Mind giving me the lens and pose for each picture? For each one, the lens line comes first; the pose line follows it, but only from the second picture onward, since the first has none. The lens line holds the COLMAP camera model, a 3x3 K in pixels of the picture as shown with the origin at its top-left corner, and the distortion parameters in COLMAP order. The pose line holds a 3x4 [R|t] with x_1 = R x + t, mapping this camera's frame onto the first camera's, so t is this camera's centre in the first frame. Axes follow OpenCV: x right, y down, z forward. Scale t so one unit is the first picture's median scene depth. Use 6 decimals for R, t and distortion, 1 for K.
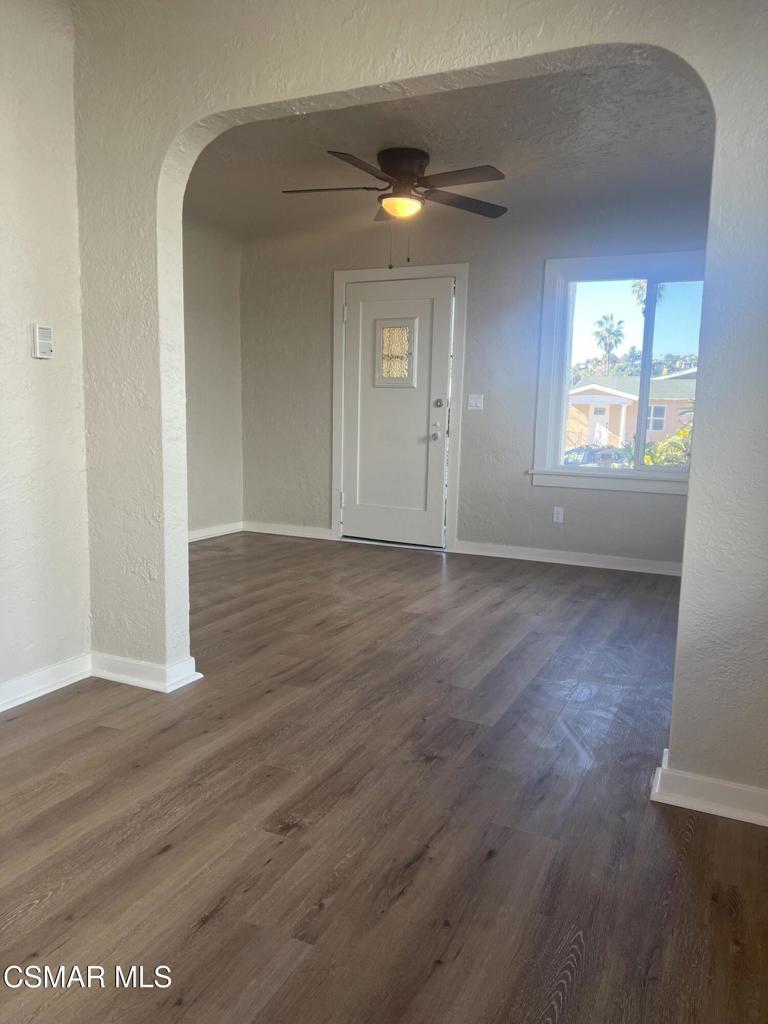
lens RADIAL K [[763.7, 0, 389.4], [0, 763.7, 507.0], [0, 0, 1]] dist [0.037138, -0.036164]
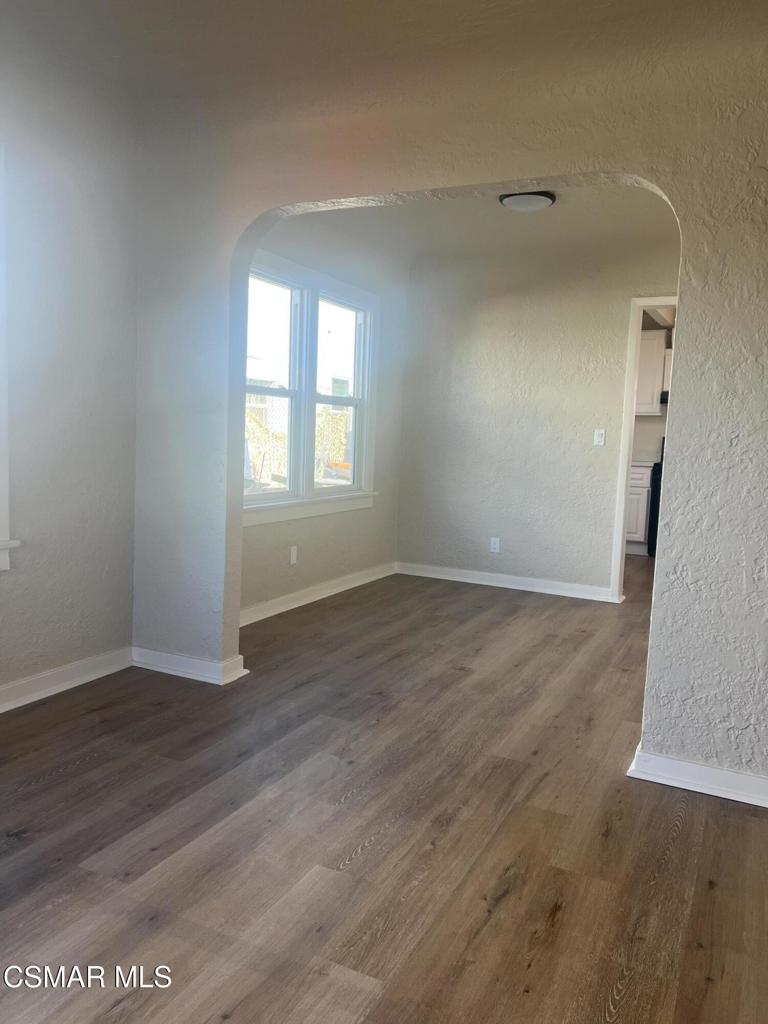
lens RADIAL K [[763.7, 0, 387.2], [0, 763.7, 521.9], [0, 0, 1]] dist [0.037138, -0.036164]
pose [[-0.997405, -0.071065, 0.011519, 0.037609], [-0.066101, 0.967379, 0.244560, -0.268587], [-0.028523, 0.243164, -0.969566, 1.918841]]
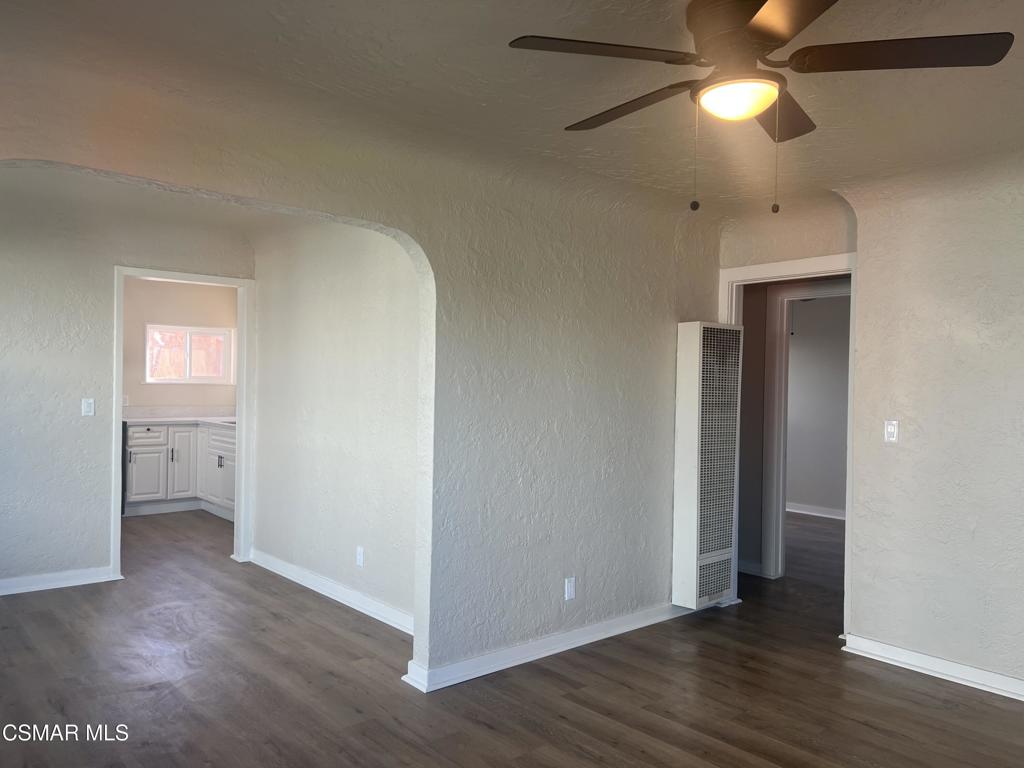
lens RADIAL K [[763.7, 0, 511.2], [0, 763.7, 391.1], [0, 0, 1]] dist [0.037138, -0.036164]
pose [[-0.407840, -0.030363, -0.912548, 0.779058], [-0.145498, 0.988837, 0.032125, -0.278594], [0.901386, 0.145876, -0.407705, 1.613500]]
